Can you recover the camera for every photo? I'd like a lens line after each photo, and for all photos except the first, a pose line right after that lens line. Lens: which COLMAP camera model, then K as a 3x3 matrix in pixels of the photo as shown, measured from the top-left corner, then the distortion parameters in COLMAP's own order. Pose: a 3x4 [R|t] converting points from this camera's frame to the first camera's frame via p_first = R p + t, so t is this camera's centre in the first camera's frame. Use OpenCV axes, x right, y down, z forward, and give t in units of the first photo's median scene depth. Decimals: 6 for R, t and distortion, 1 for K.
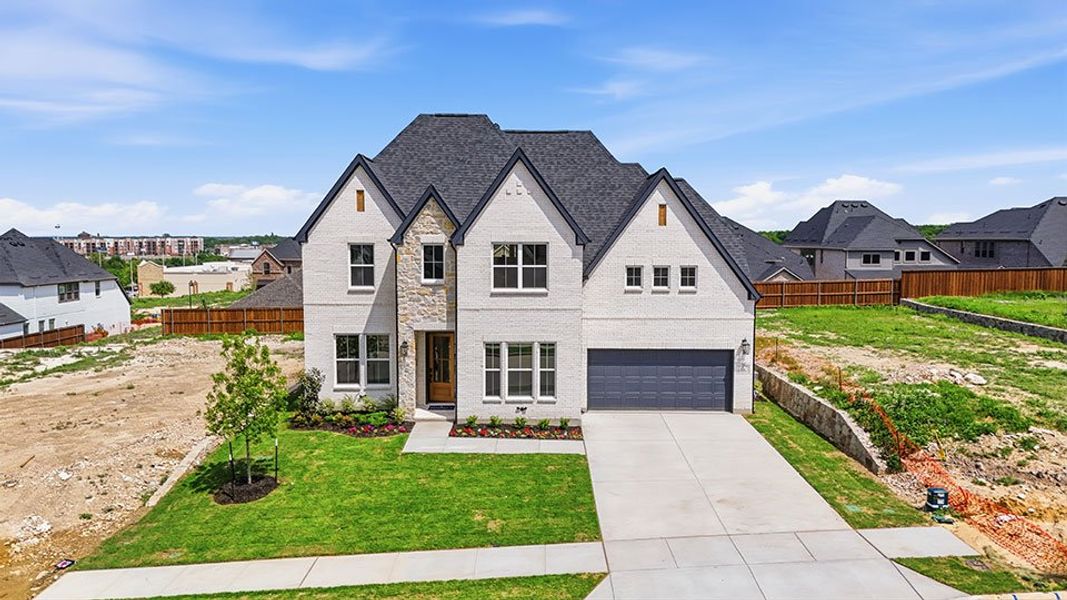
lens RADIAL K [[786.4, 0, 539.3], [0, 786.4, 304.4], [0, 0, 1]] dist [0.051021, -0.035445]
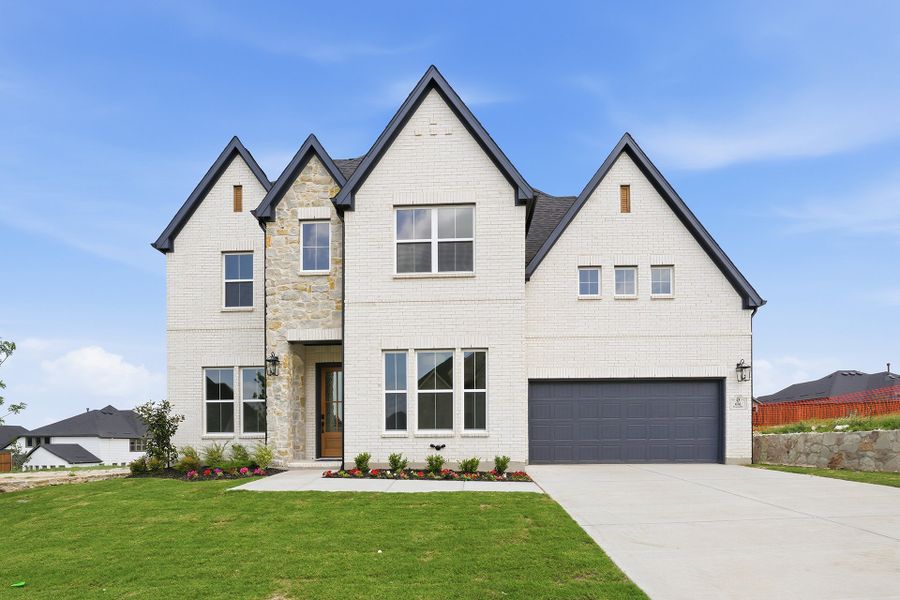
lens RADIAL K [[465.6, 0, 445.6], [0, 465.6, 448.4], [0, 0, 1]] dist [-0.029487, 0.001963]
pose [[0.999000, -0.005902, -0.044328, 0.002459], [0.002463, 0.997010, -0.077228, 0.165231], [0.044651, 0.077041, 0.996028, 0.599477]]
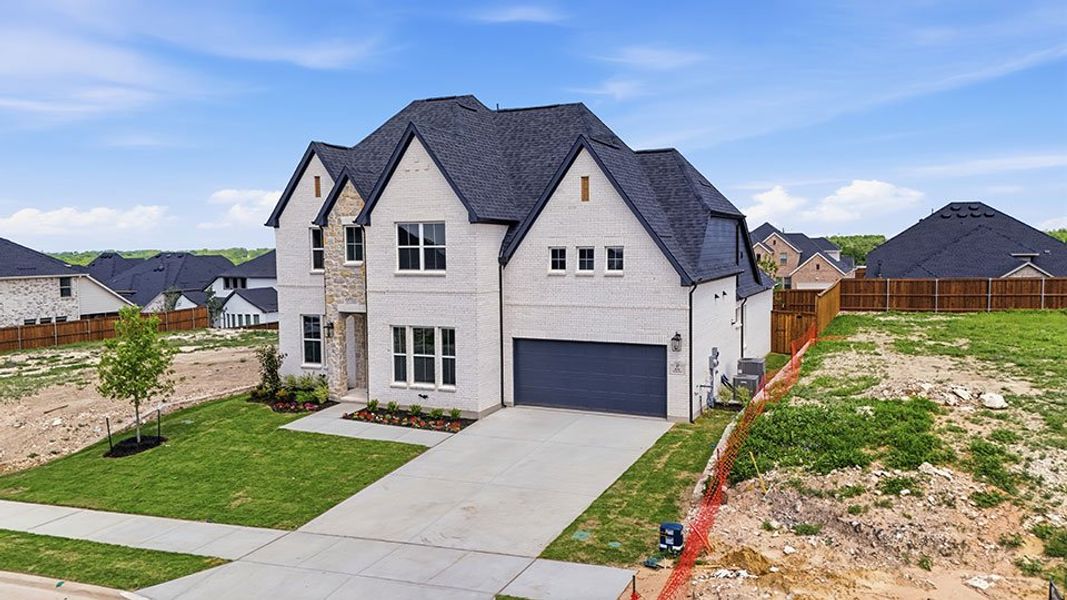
lens RADIAL K [[786.4, 0, 538.0], [0, 786.4, 306.7], [0, 0, 1]] dist [0.051021, -0.035445]
pose [[0.909345, 0.022919, -0.415411, 0.498413], [-0.025046, 0.999686, 0.000329, 0.020066], [0.415288, 0.010105, 0.909634, 0.187155]]
